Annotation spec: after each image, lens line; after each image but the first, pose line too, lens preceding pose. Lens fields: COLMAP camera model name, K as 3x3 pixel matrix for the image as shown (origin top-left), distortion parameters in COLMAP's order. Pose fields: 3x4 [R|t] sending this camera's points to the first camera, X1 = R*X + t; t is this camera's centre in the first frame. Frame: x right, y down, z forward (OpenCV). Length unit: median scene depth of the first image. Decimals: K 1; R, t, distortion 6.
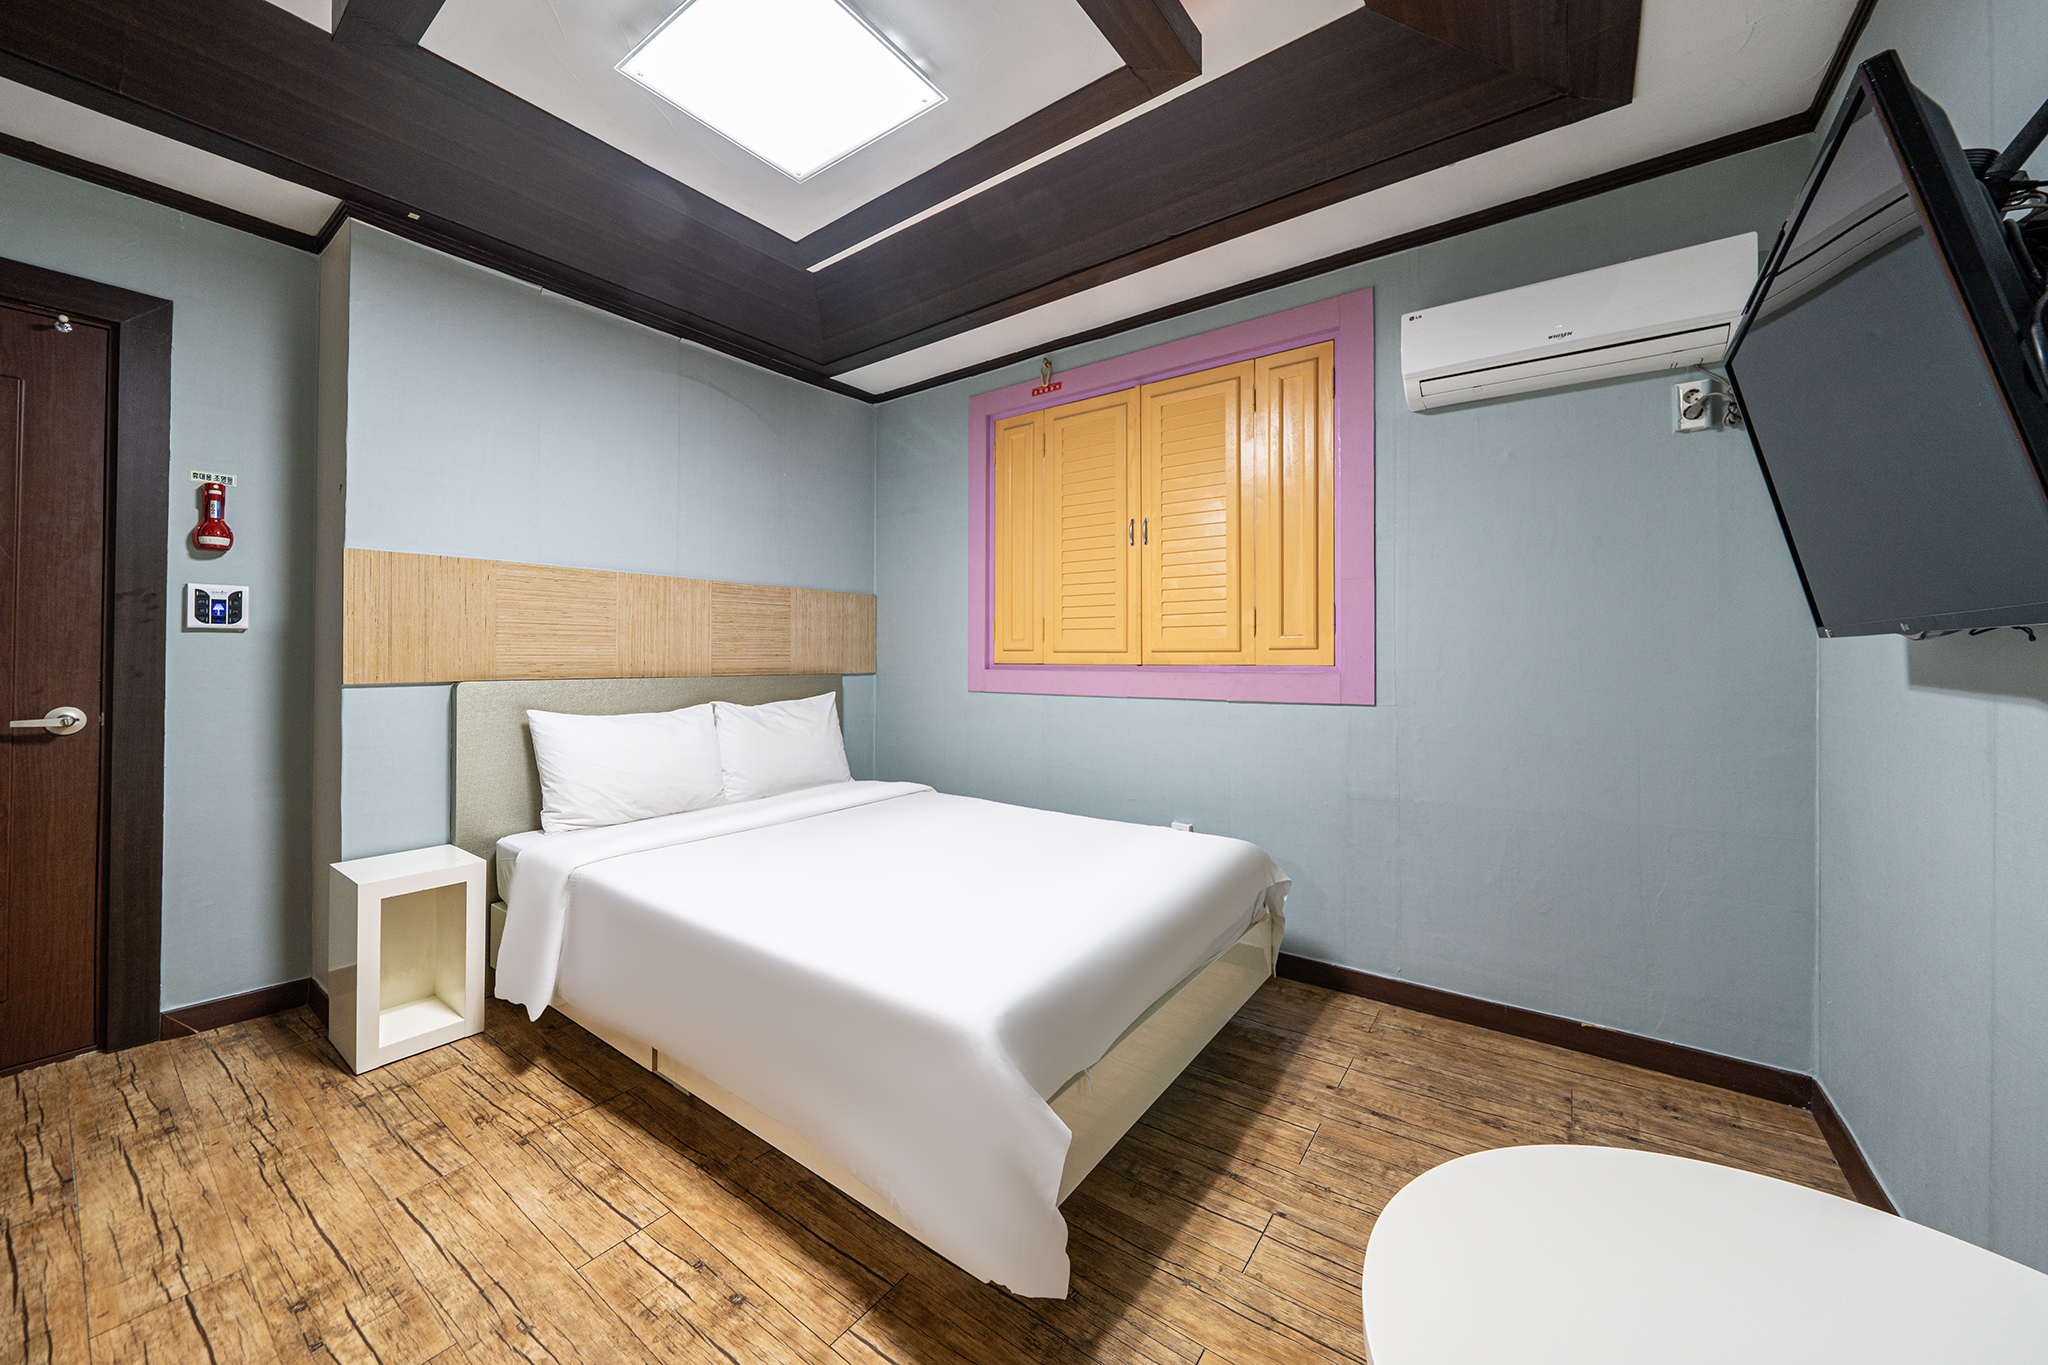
lens RADIAL K [[752.6, 0, 993.9], [0, 752.6, 651.4], [0, 0, 1]] dist [-0.001113, -0.000139]
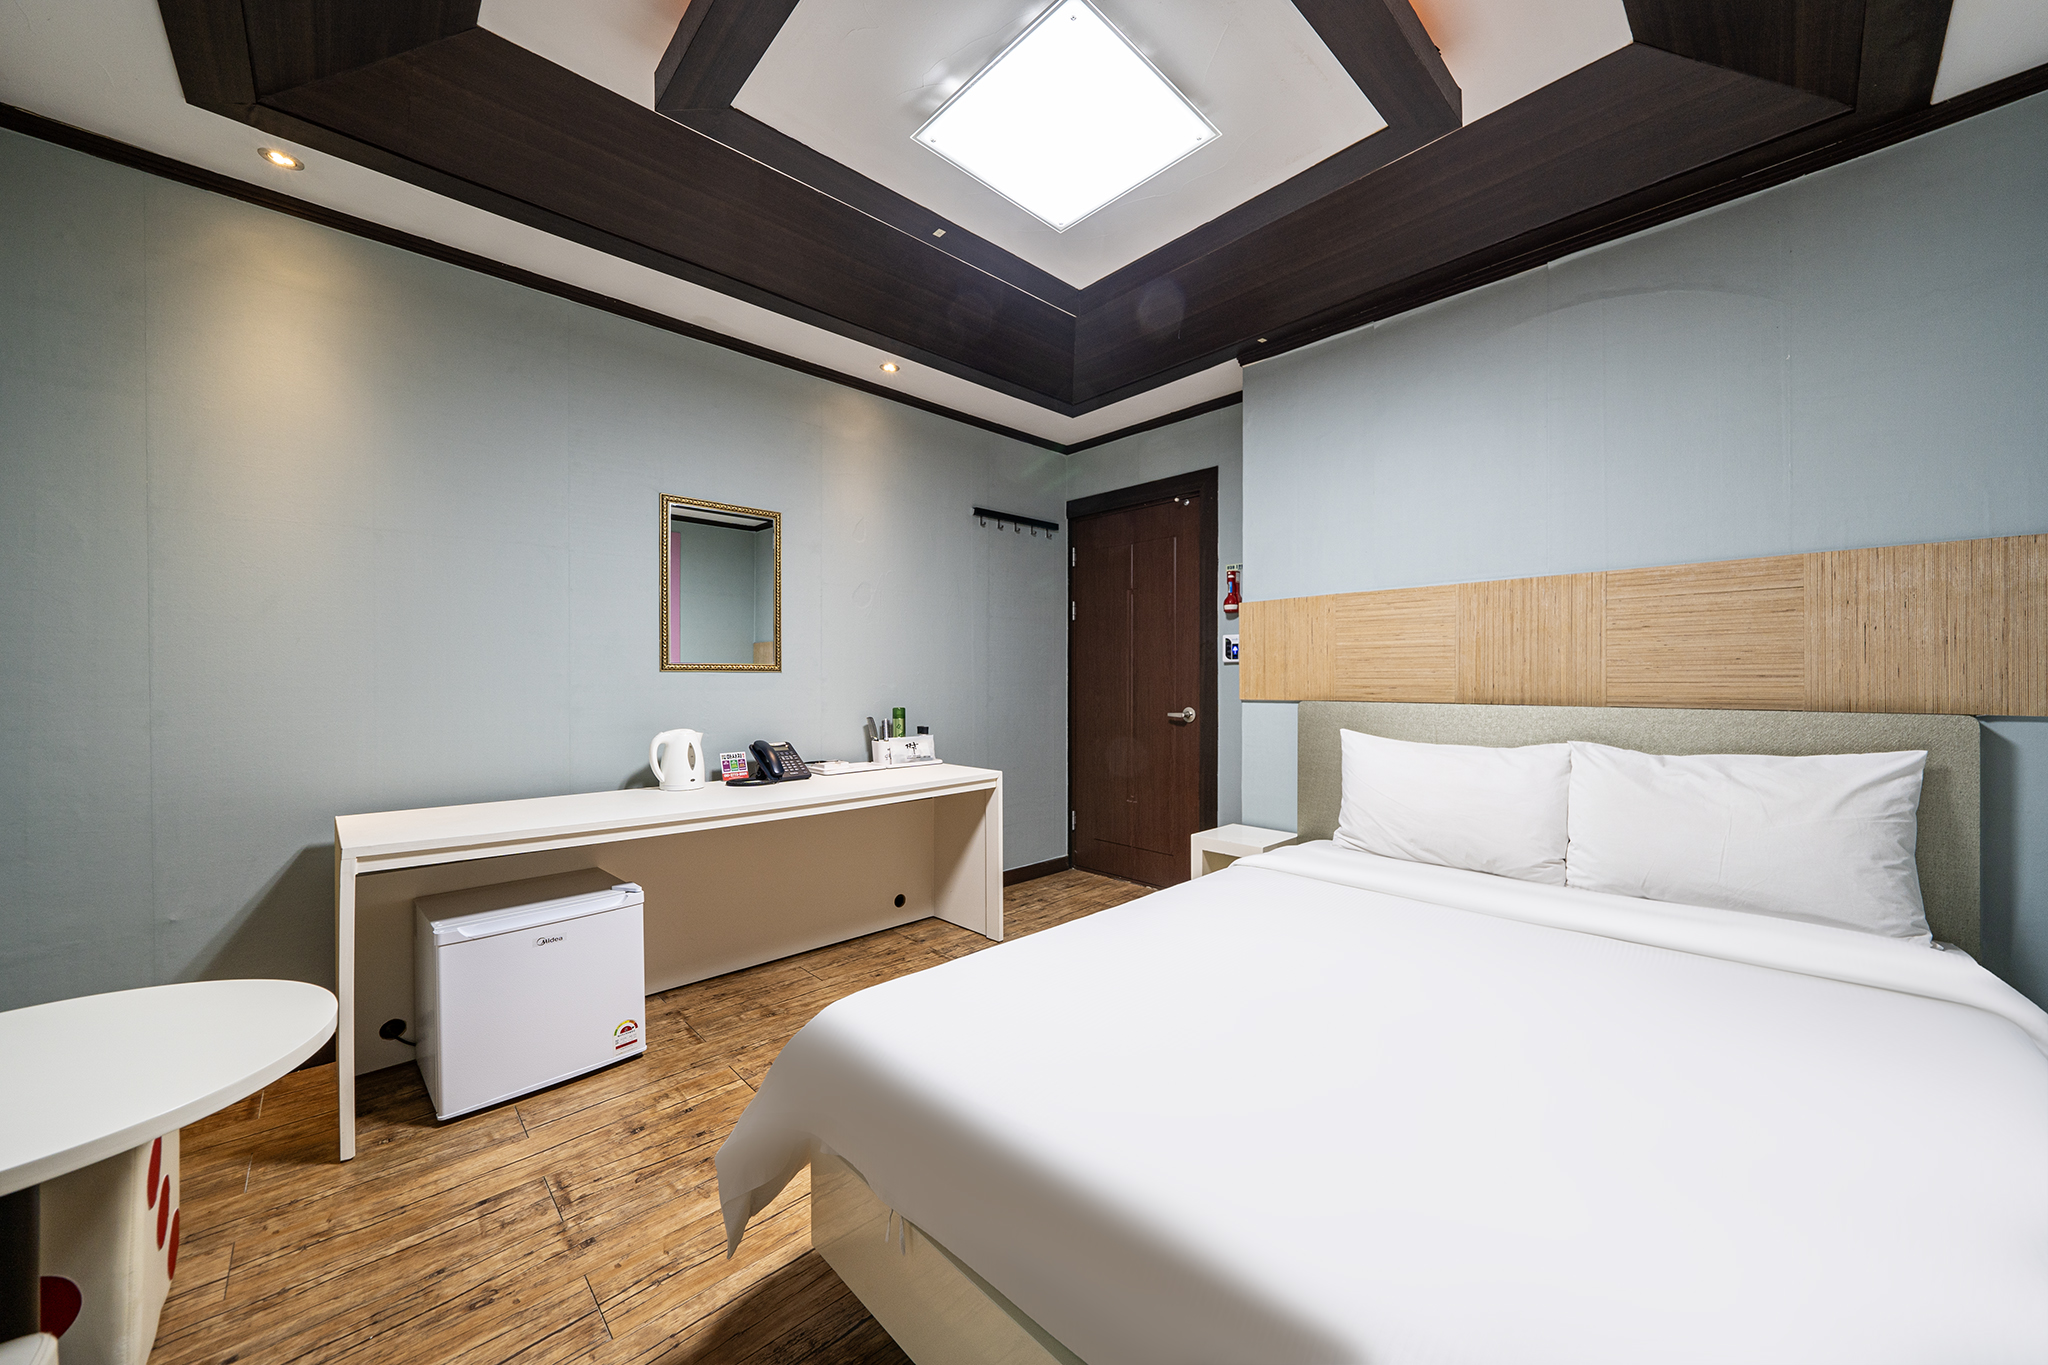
lens RADIAL K [[731.6, 0, 1024.0], [0, 731.6, 682.5], [0, 0, 1]] dist [-0.000167, -0.000075]
pose [[-0.163475, -0.000674, -0.986547, 0.508257], [0.005779, 0.999982, -0.001641, 0.010598], [0.986531, -0.005970, -0.163468, 0.742170]]
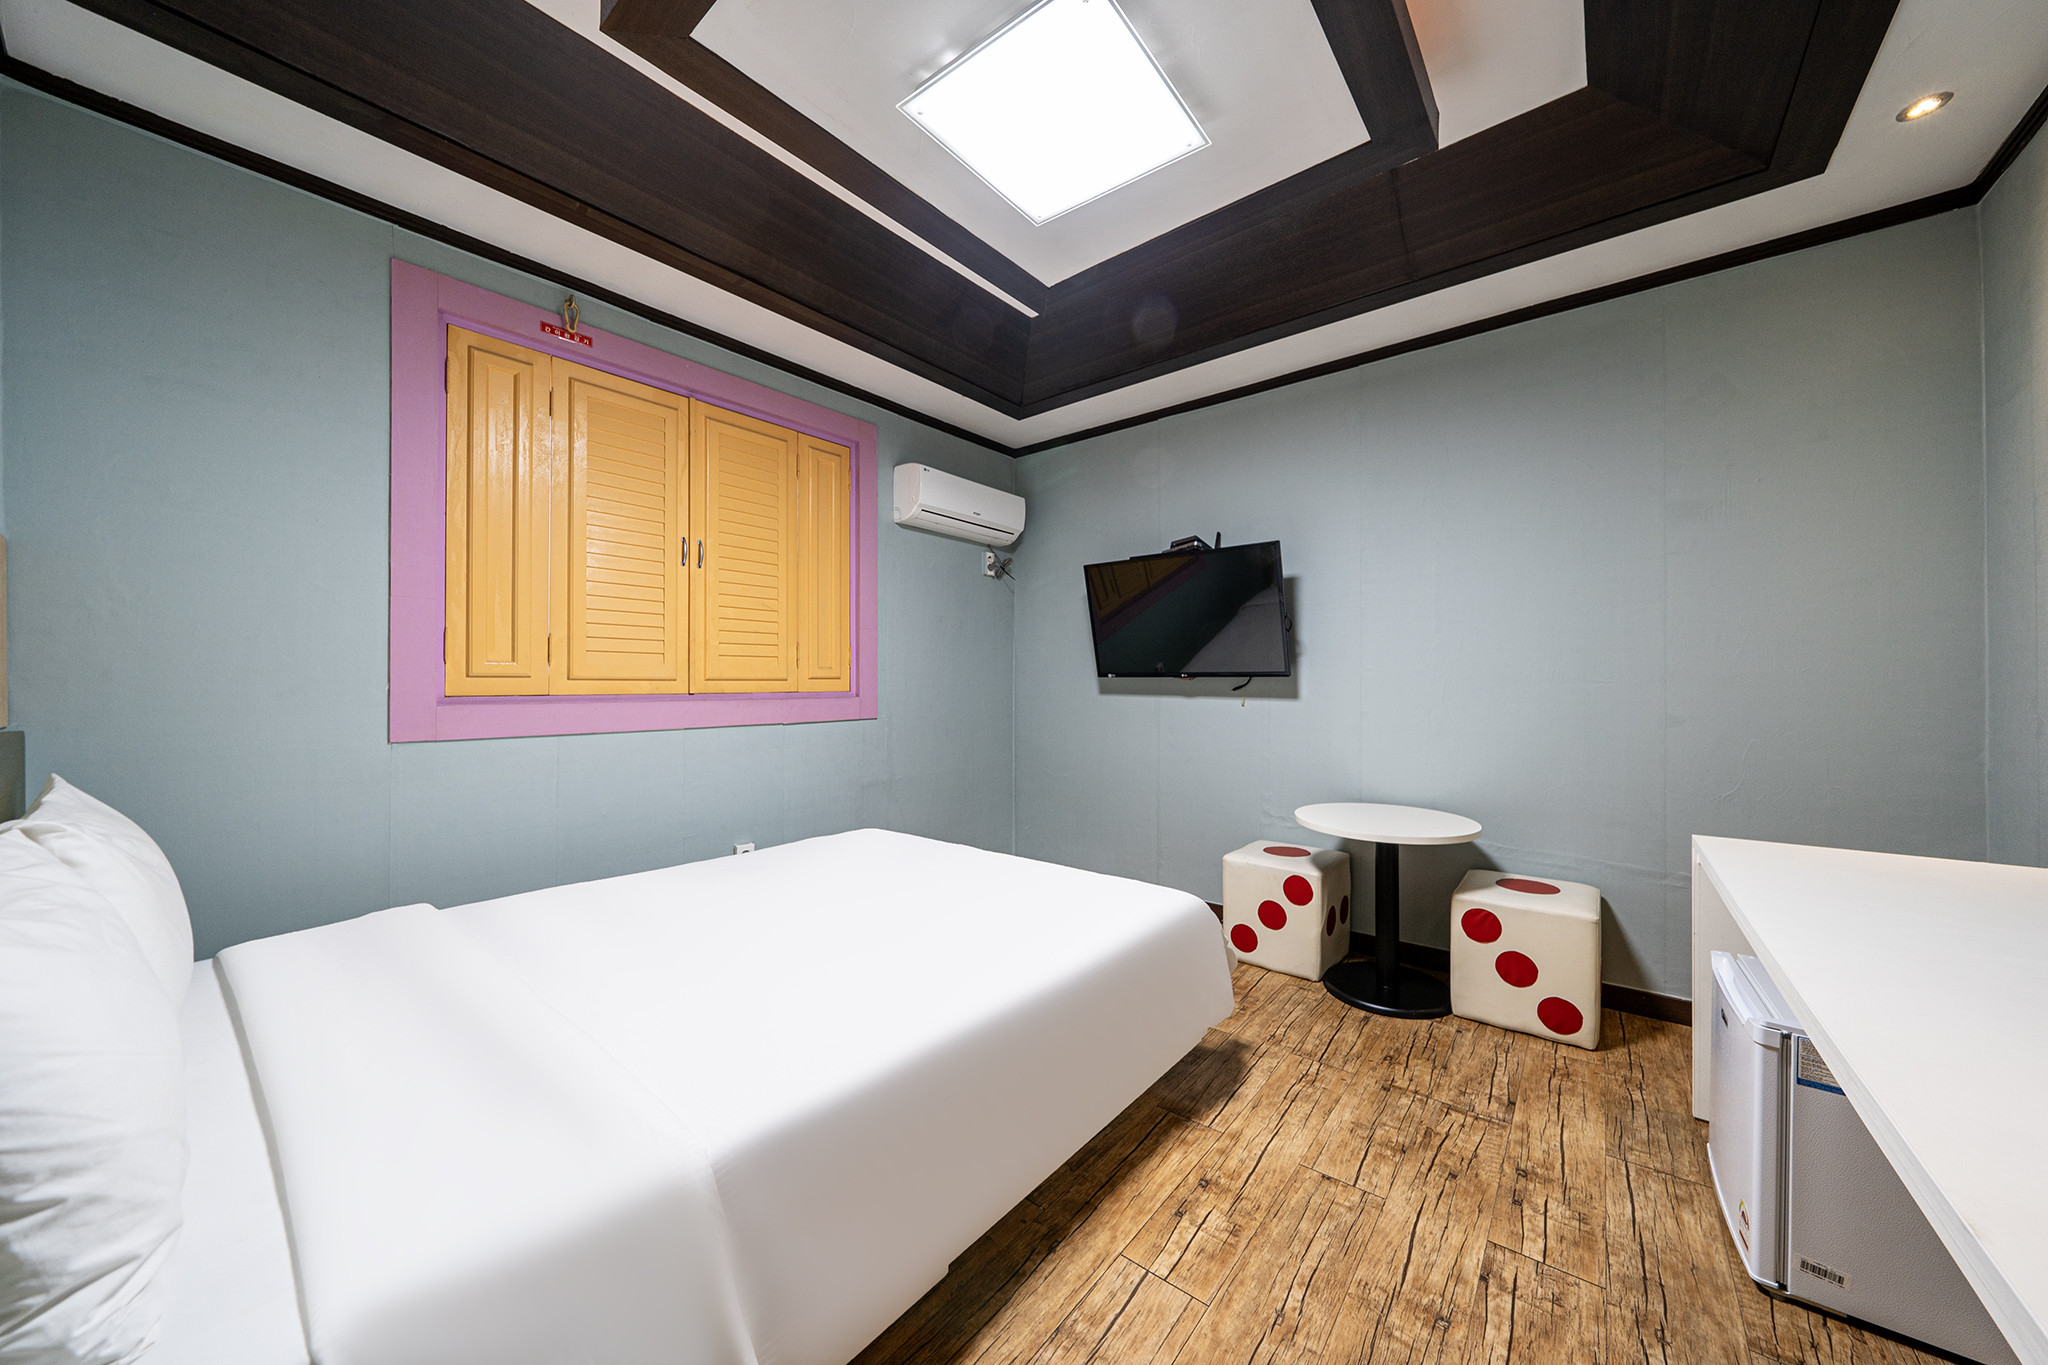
lens RADIAL K [[696.9, 0, 1026.7], [0, 696.9, 686.5], [0, 0, 1]] dist [-0.000638, -0.000096]
pose [[0.035210, -0.002762, 0.999376, -0.822581], [-0.004543, 0.999985, 0.002924, 0.005204], [-0.999370, -0.004643, 0.035197, 0.675034]]
